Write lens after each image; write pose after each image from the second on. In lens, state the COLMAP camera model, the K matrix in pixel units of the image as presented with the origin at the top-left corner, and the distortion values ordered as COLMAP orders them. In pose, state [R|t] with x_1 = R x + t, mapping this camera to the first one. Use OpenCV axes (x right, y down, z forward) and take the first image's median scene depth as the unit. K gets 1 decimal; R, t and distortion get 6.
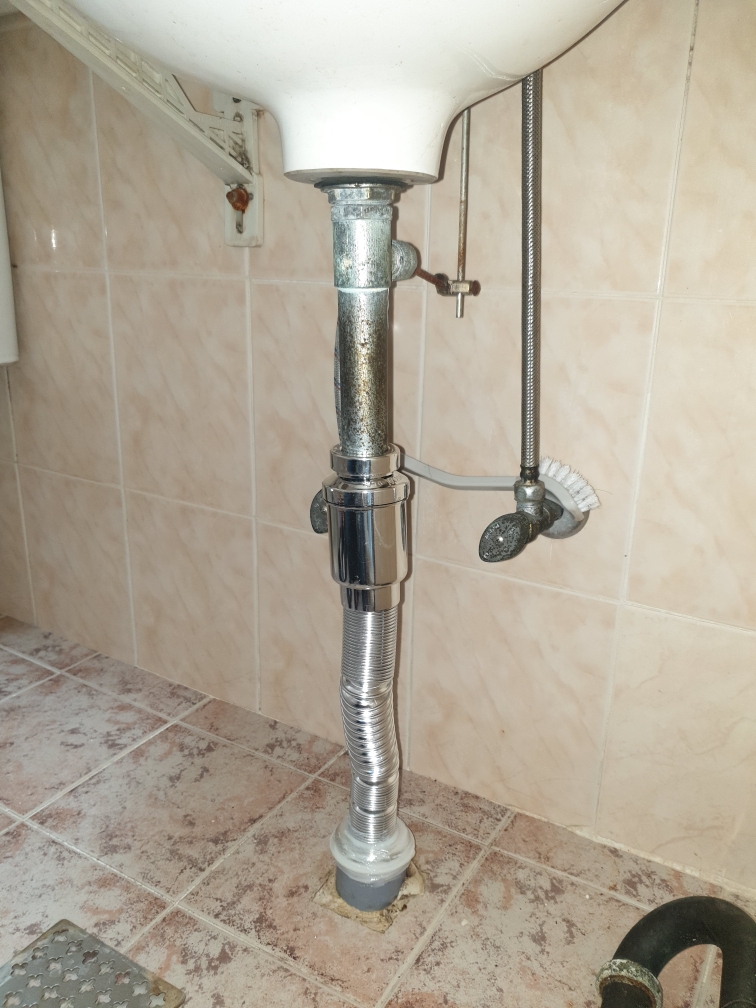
lens RADIAL K [[766.6, 0, 379.3], [0, 766.6, 500.9], [0, 0, 1]] dist [-0.004555, 0.003095]
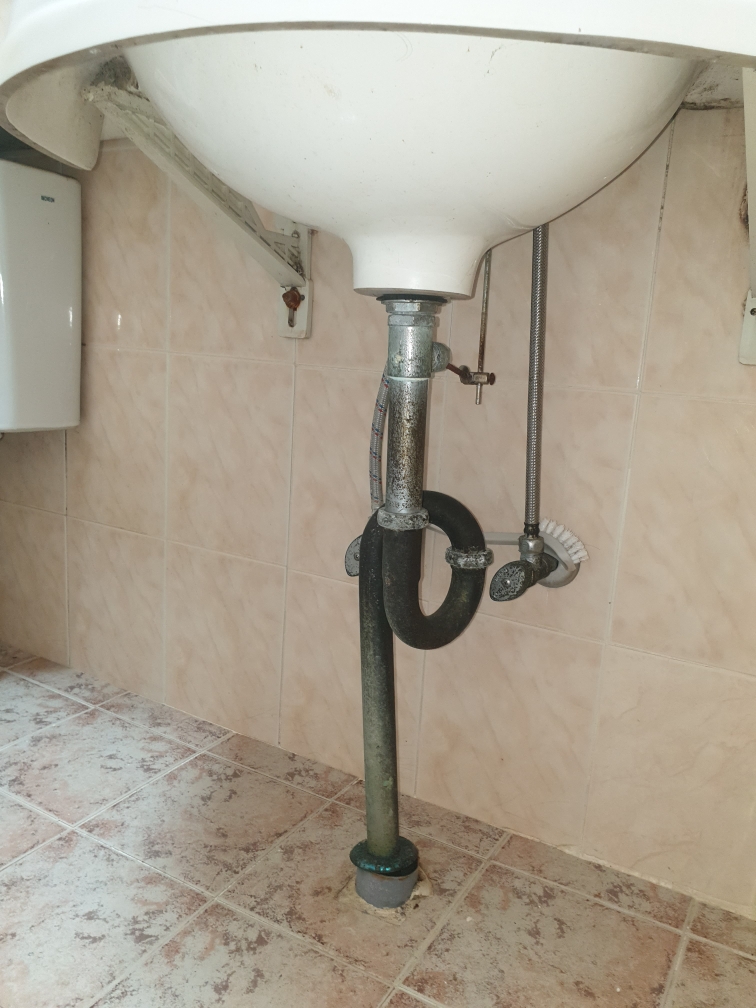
lens RADIAL K [[748.9, 0, 380.6], [0, 748.9, 504.8], [0, 0, 1]] dist [0.000787, -0.010778]
pose [[0.999215, 0.035484, 0.017612, -0.057252], [-0.033588, 0.994595, -0.098243, 0.042721], [-0.021003, 0.097575, 0.995007, -0.157668]]
